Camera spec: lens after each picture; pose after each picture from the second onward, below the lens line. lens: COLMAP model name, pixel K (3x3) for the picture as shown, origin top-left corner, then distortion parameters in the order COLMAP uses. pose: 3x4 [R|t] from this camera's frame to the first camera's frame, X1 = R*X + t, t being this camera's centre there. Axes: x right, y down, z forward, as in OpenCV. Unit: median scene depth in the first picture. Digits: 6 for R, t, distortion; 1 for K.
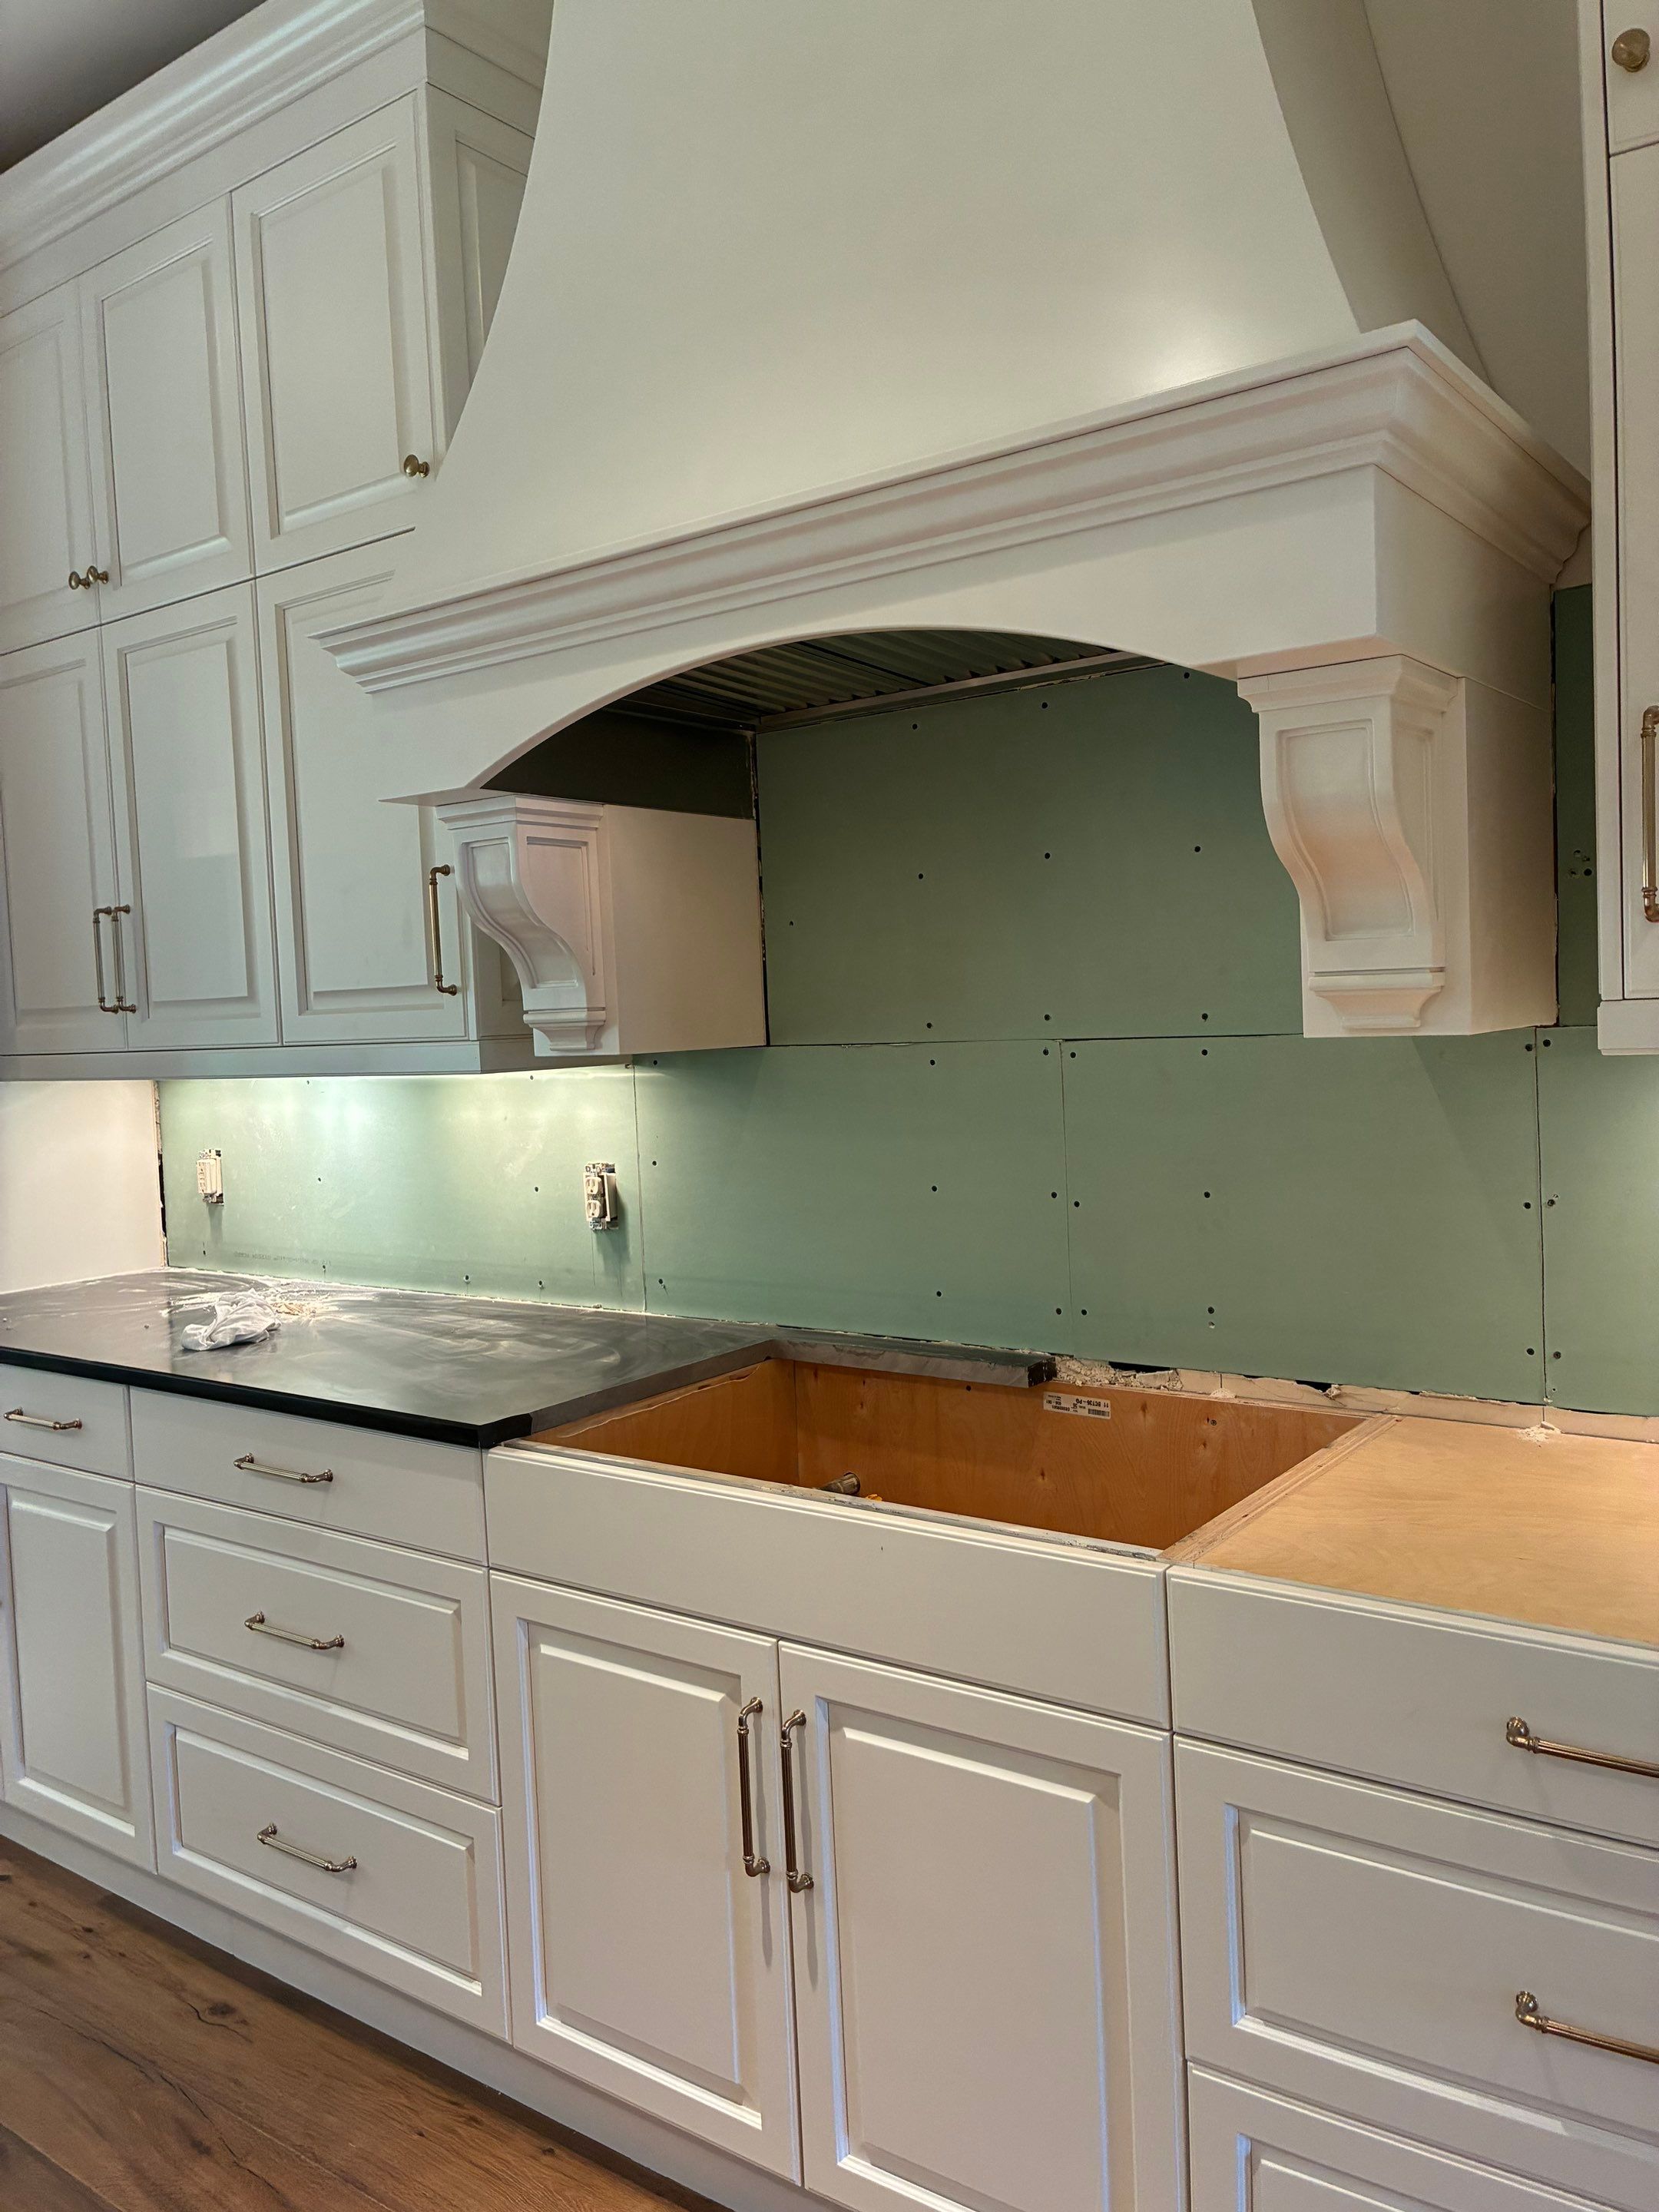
lens RADIAL K [[1666.7, 0, 832.0], [0, 1666.7, 1088.9], [0, 0, 1]] dist [0.045242, -0.055860]
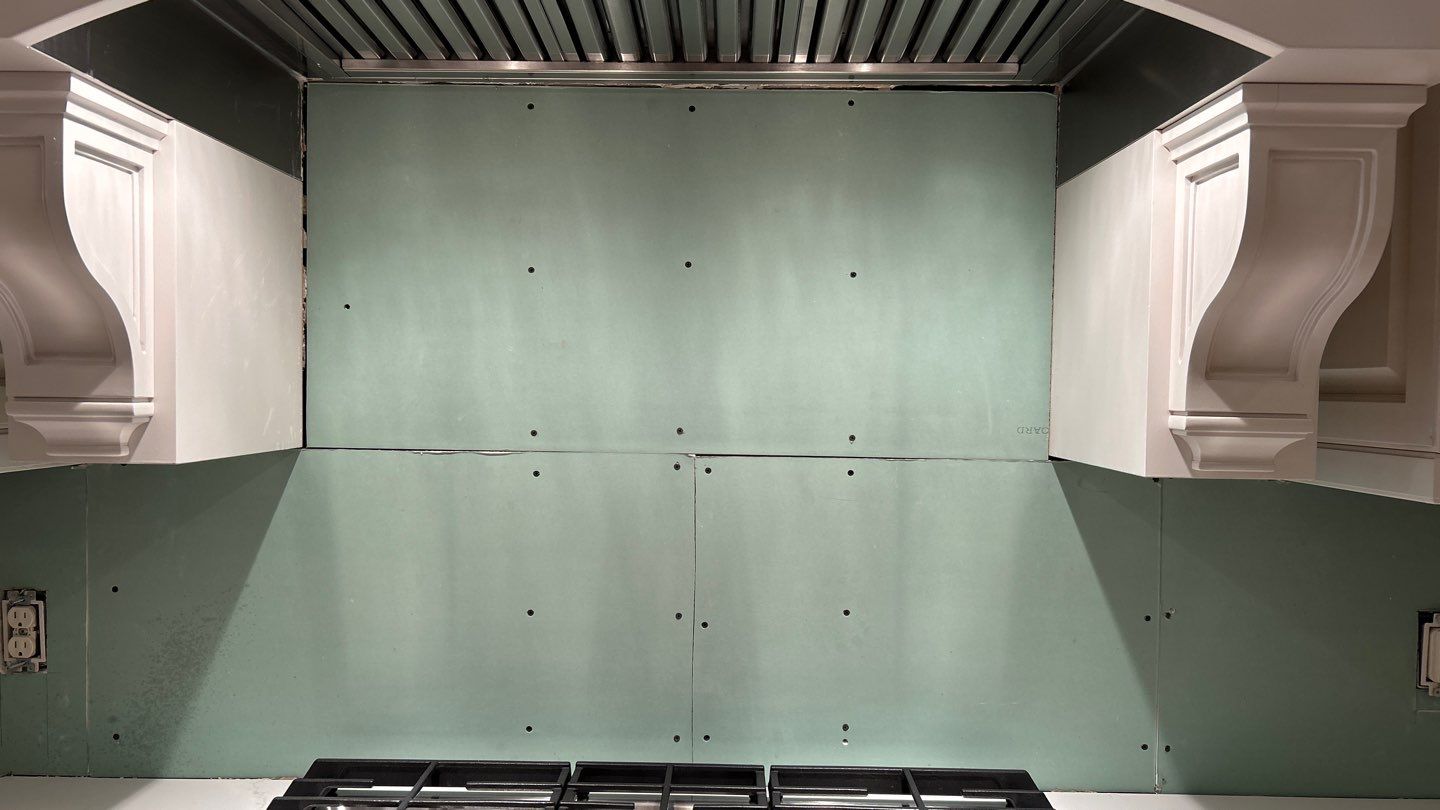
lens RADIAL K [[1092.4, 0, 726.8], [0, 1092.4, 416.7], [0, 0, 1]] dist [0.065072, -0.071783]
pose [[0.814147, 0.036866, 0.579487, -0.221172], [-0.019524, 0.999156, -0.036134, -0.029734], [-0.580330, 0.018104, 0.814180, 0.487162]]
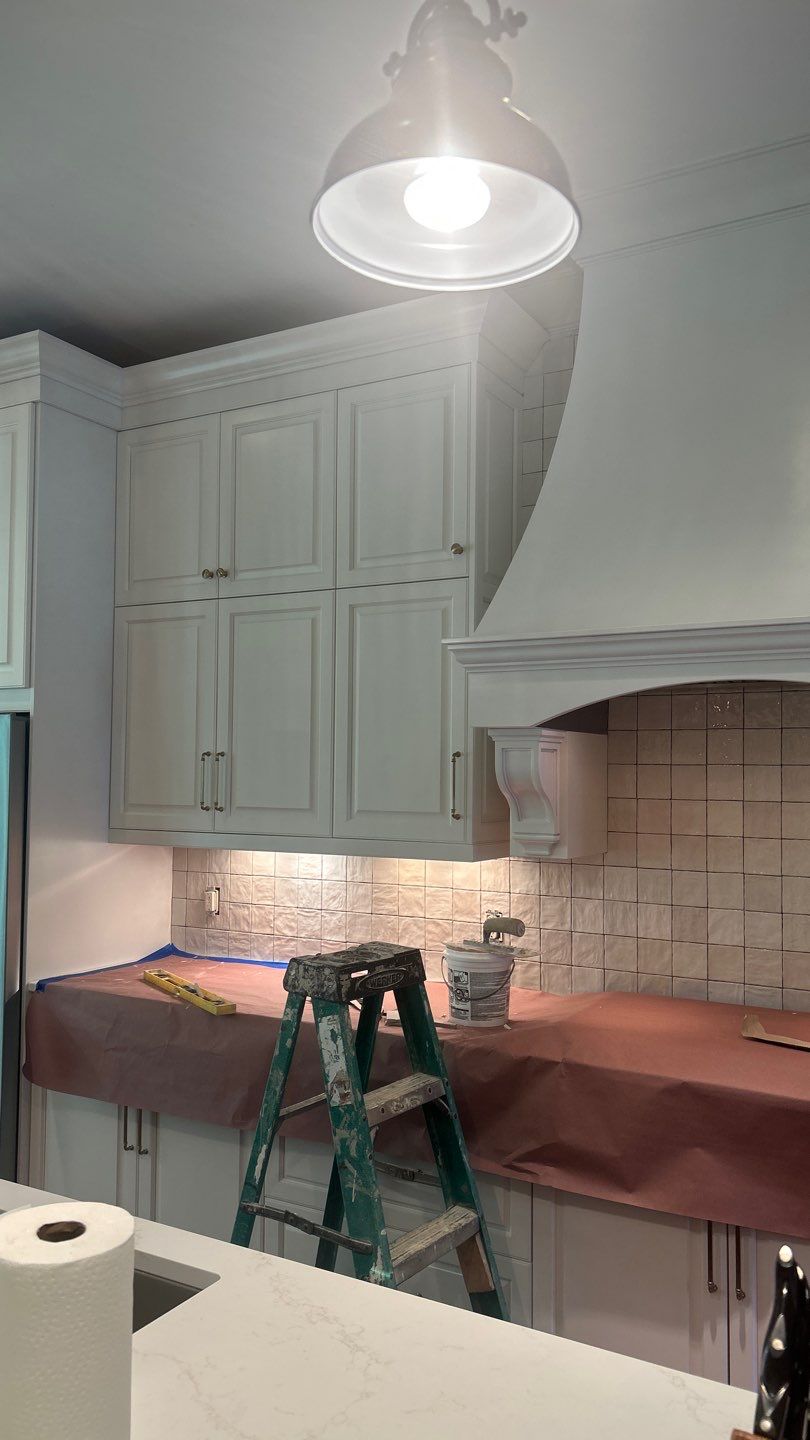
lens RADIAL K [[1092.4, 0, 414.0], [0, 1092.4, 723.3], [0, 0, 1]] dist [0.065072, -0.071783]
pose [[0.991638, 0.055659, 0.116428, -0.479654], [-0.044698, 0.994500, -0.094721, -0.051005], [-0.121059, 0.088725, 0.988672, -0.257123]]
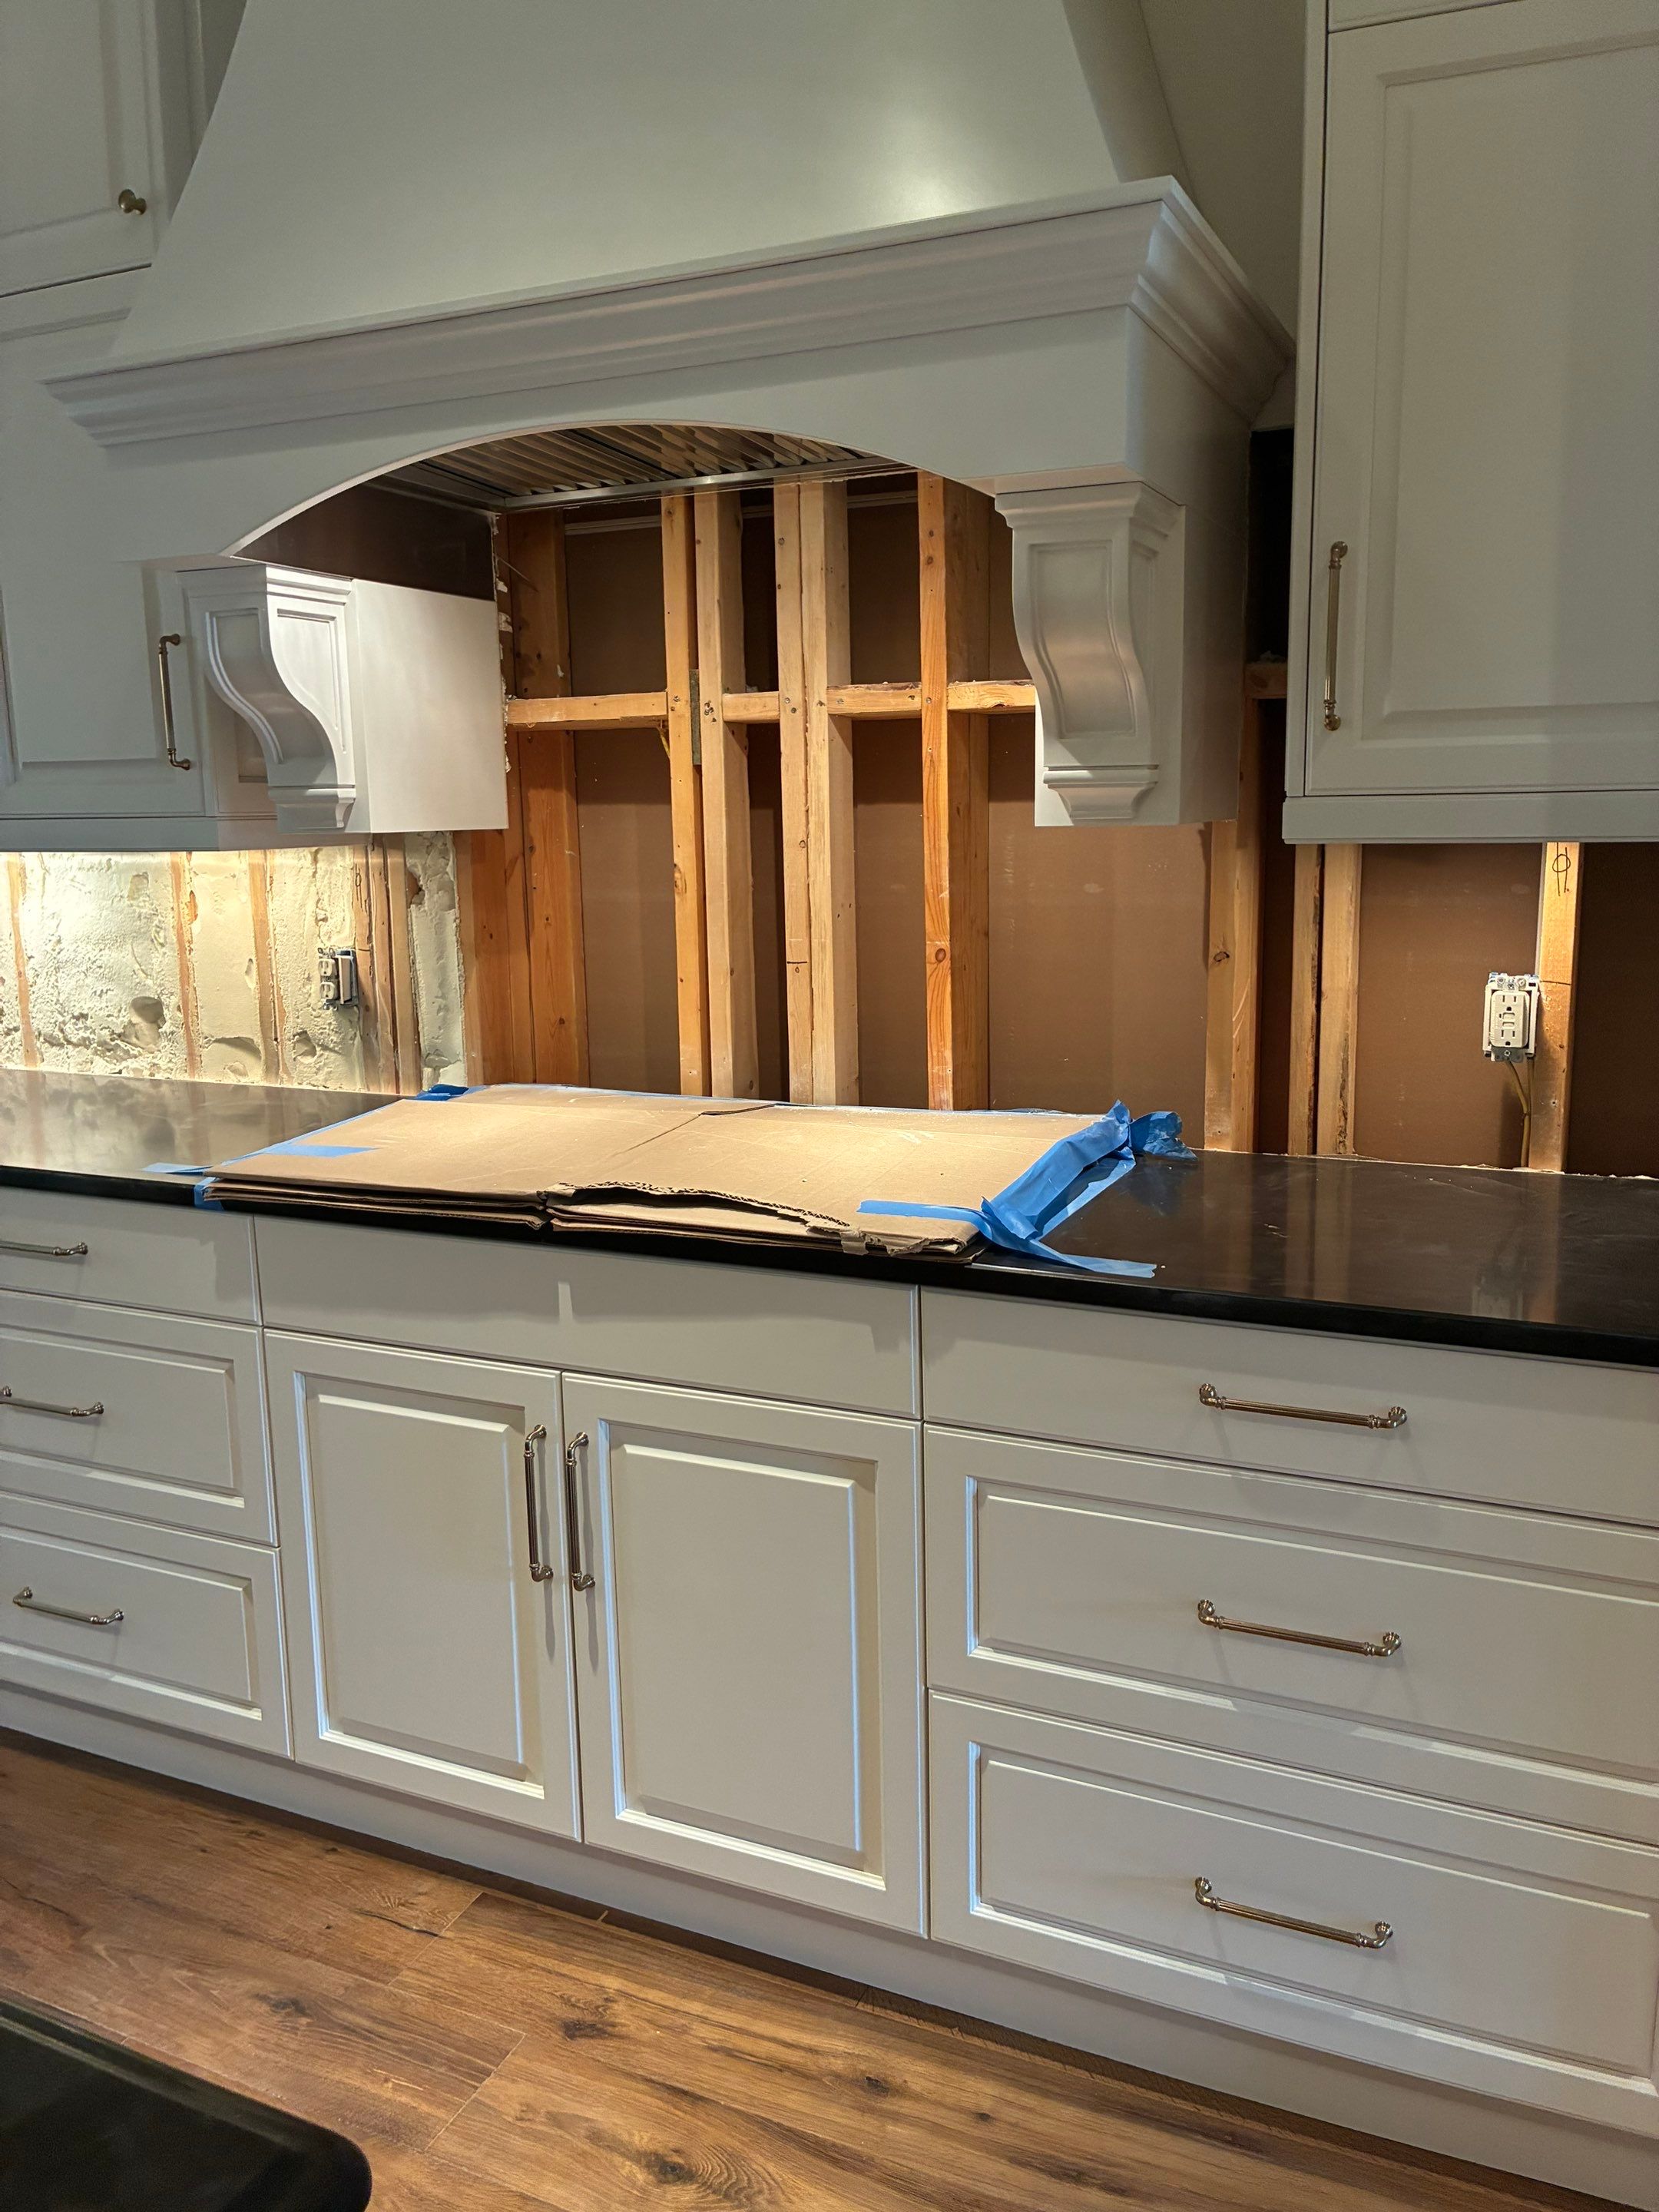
lens RADIAL K [[1666.7, 0, 841.7], [0, 1666.7, 1071.4], [0, 0, 1]] dist [0.045242, -0.055860]
pose [[0.977920, -0.009102, 0.208779, -0.064535], [-0.012996, 0.994469, 0.104224, 0.013982], [-0.208573, -0.104636, 0.972393, -0.065492]]
